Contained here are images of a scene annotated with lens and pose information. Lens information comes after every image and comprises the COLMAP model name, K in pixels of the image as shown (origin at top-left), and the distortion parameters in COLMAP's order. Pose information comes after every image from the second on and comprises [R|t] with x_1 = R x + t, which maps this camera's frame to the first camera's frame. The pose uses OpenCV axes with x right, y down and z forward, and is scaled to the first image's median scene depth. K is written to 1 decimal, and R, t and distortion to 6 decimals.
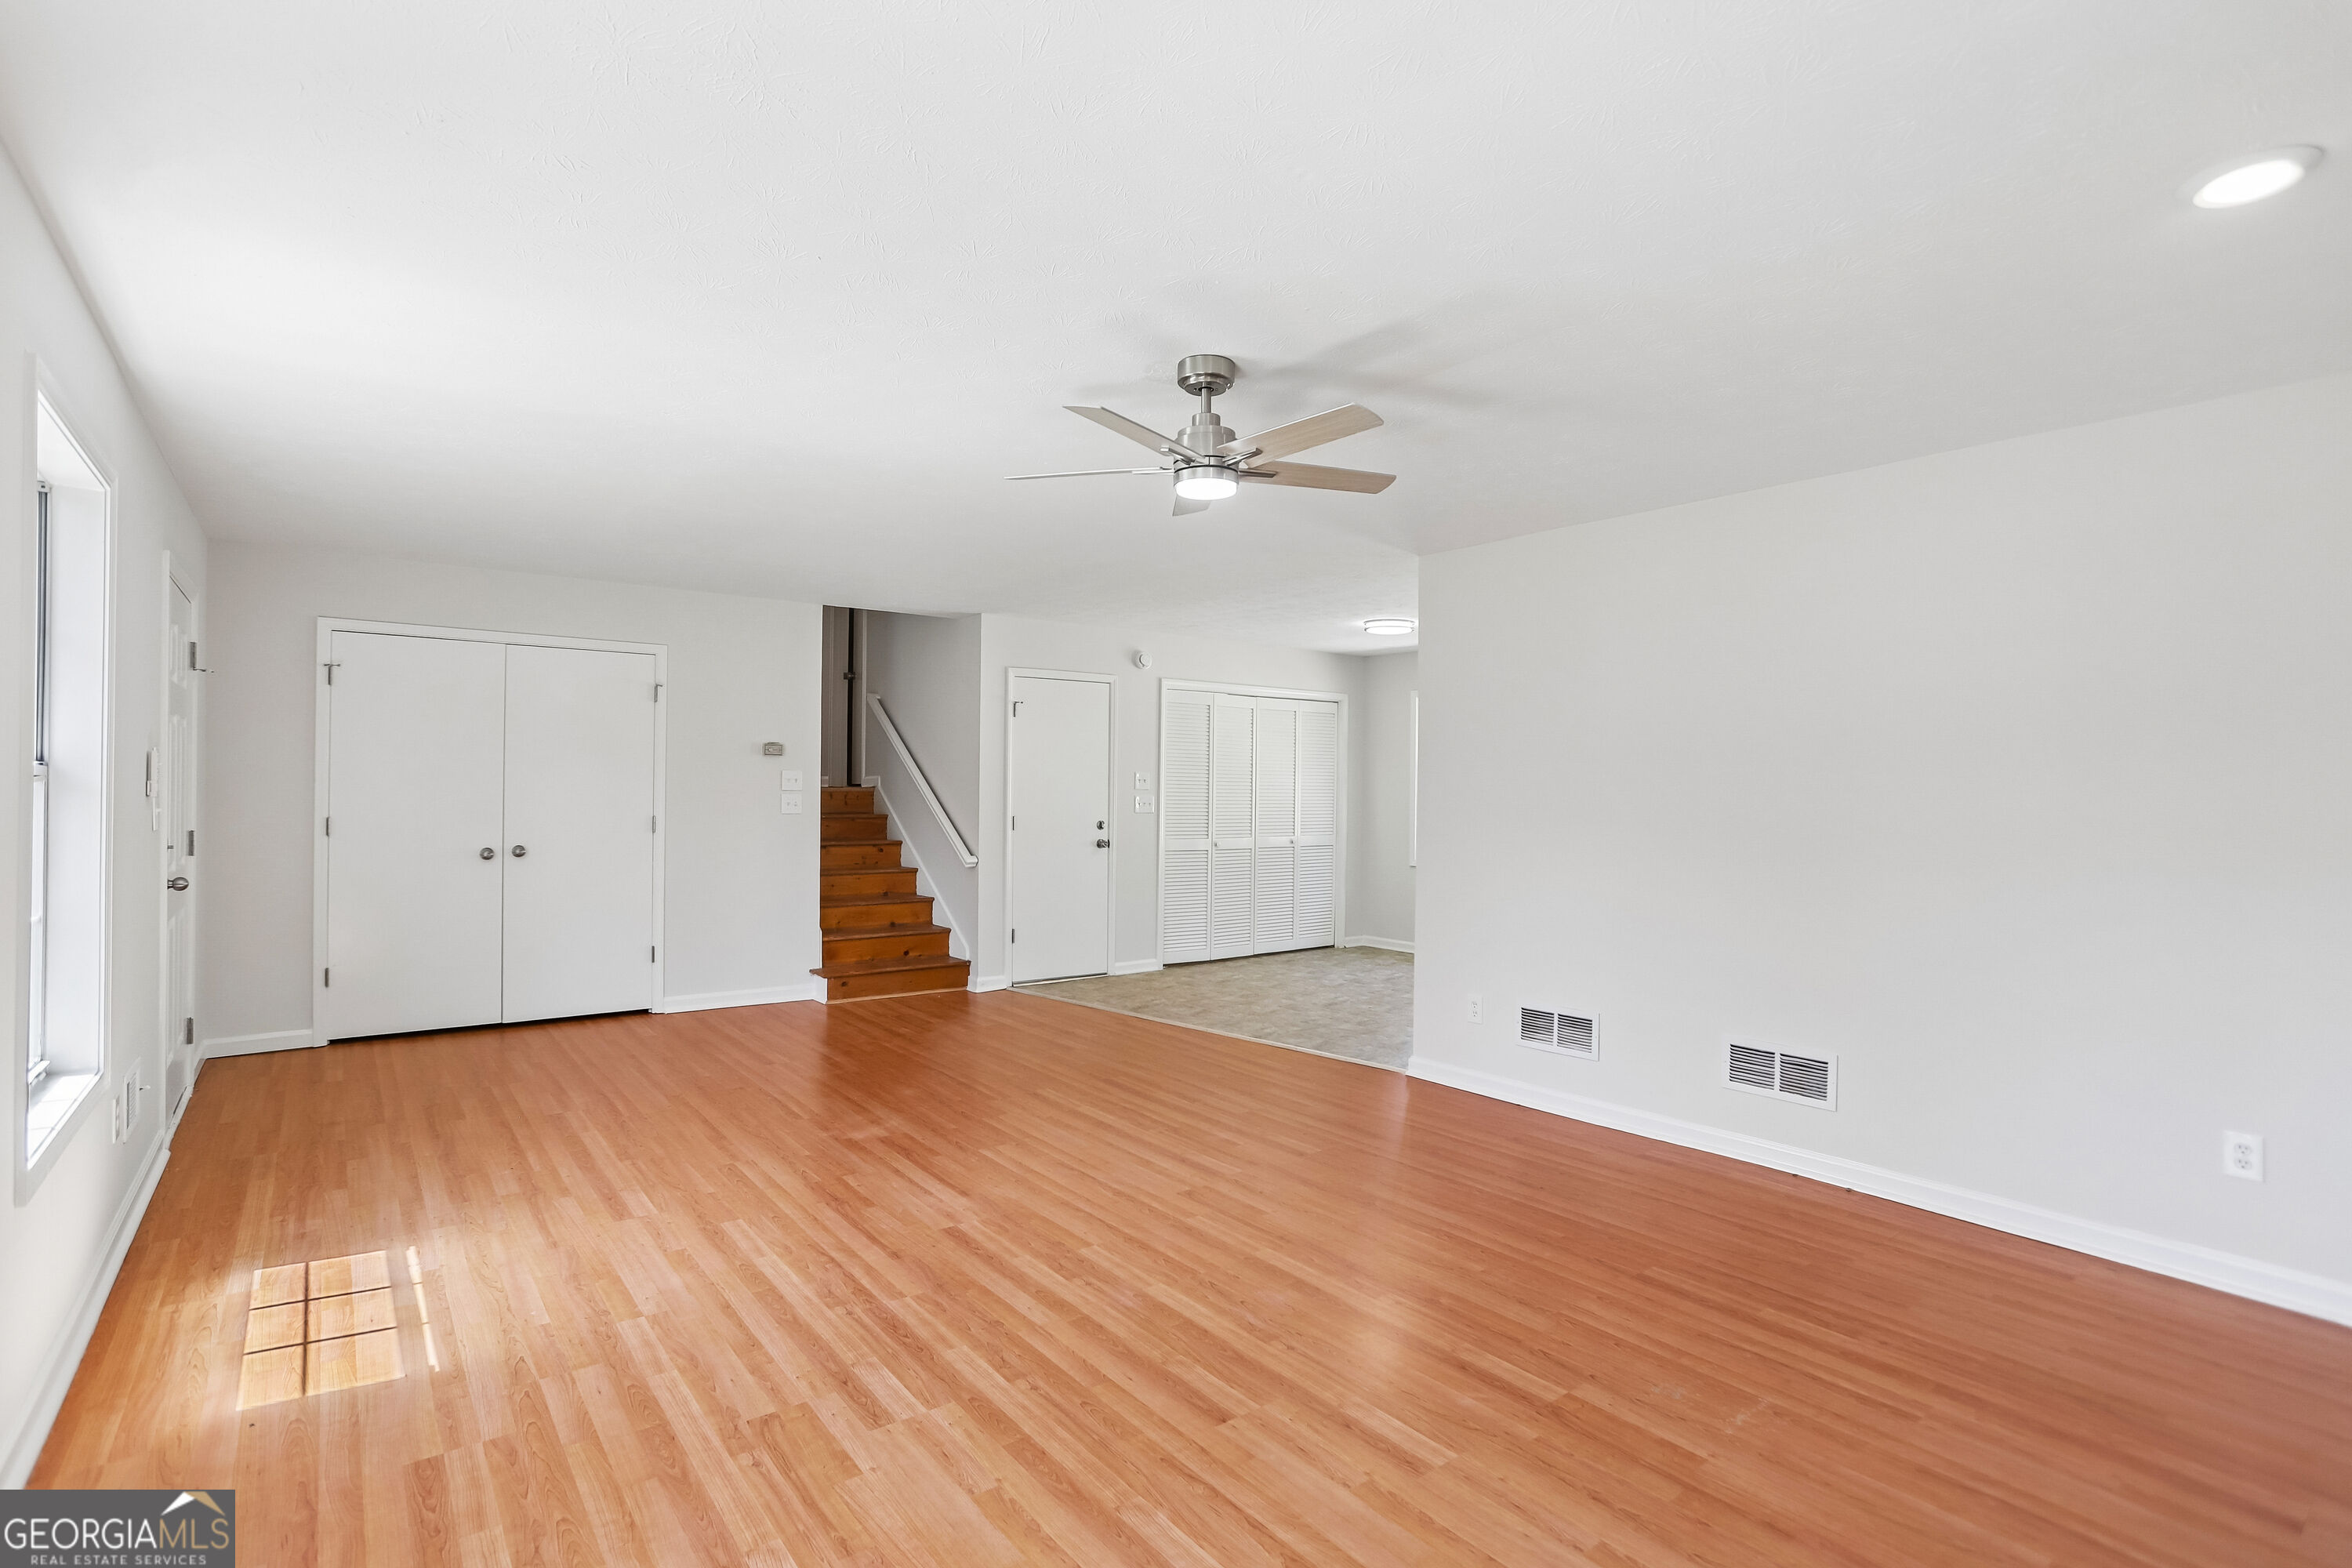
lens RADIAL K [[1099.9, 0, 1184.9], [0, 1099.9, 783.2], [0, 0, 1]] dist [-0.036368, 0.016033]
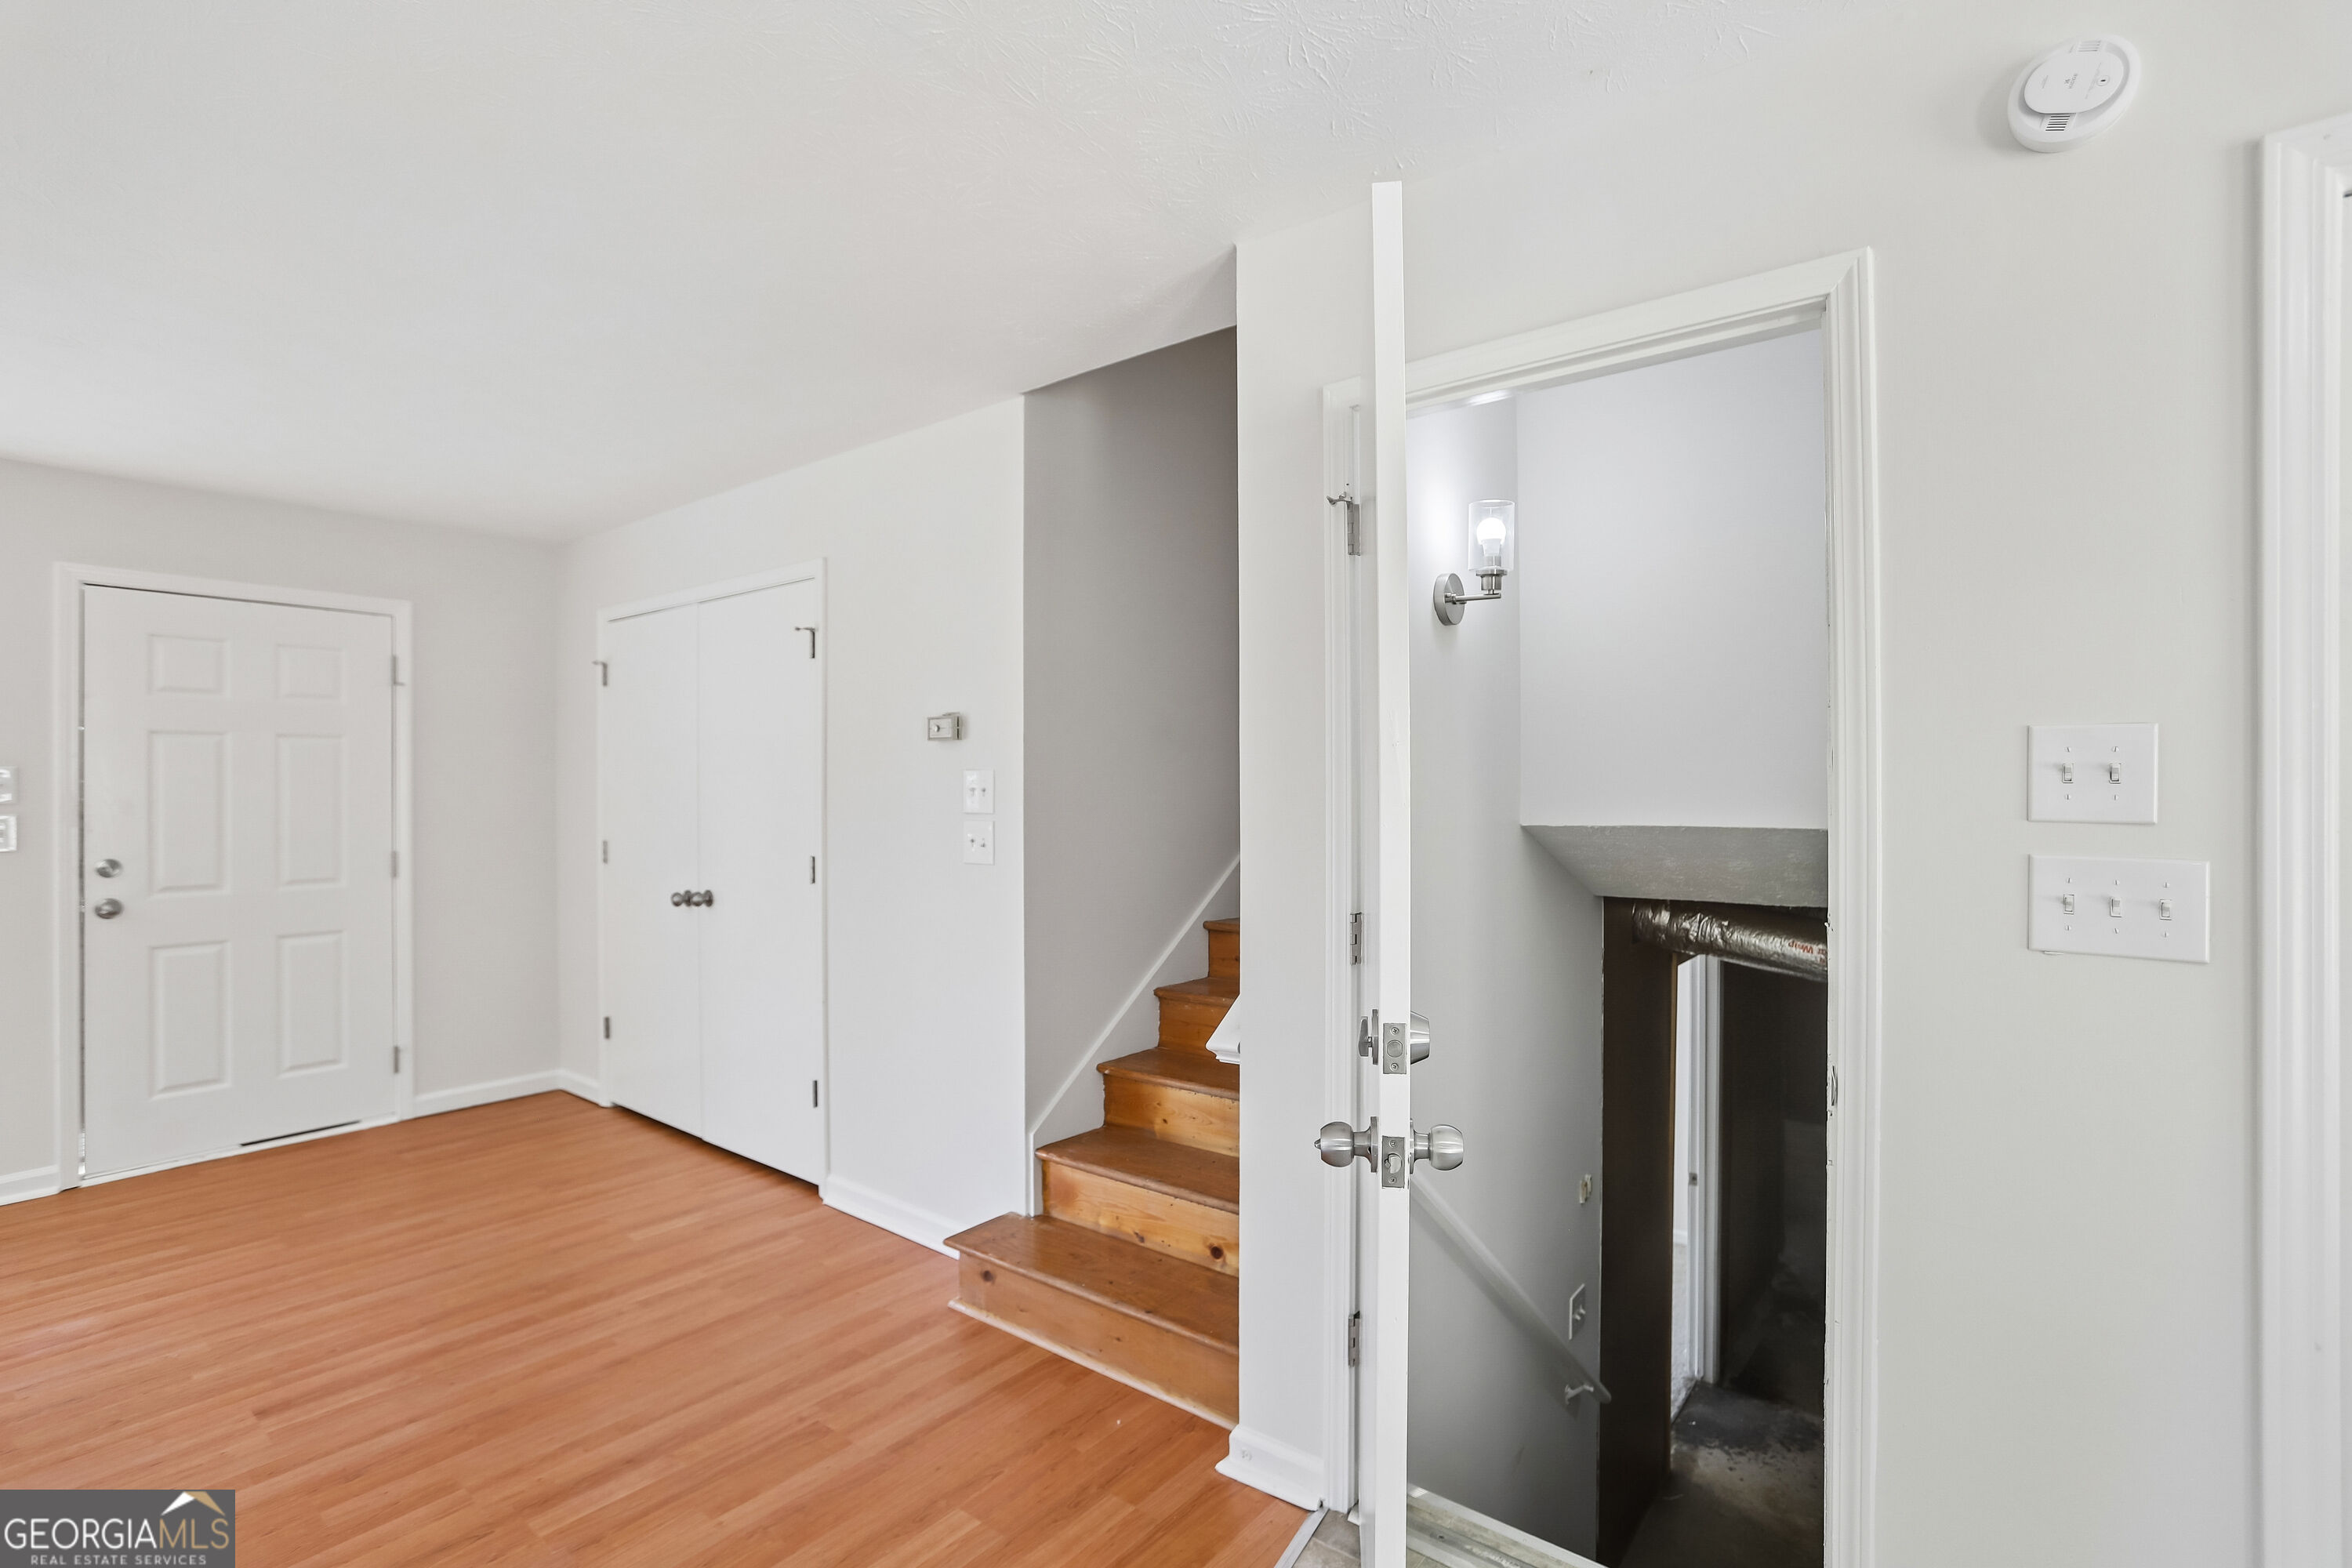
lens RADIAL K [[1099.9, 0, 1184.9], [0, 1099.9, 783.2], [0, 0, 1]] dist [-0.036368, 0.016033]
pose [[0.231749, -0.020468, -0.972560, 0.117474], [0.002891, 0.999789, -0.020352, 0.003341], [0.972771, 0.001905, 0.231759, 0.978852]]
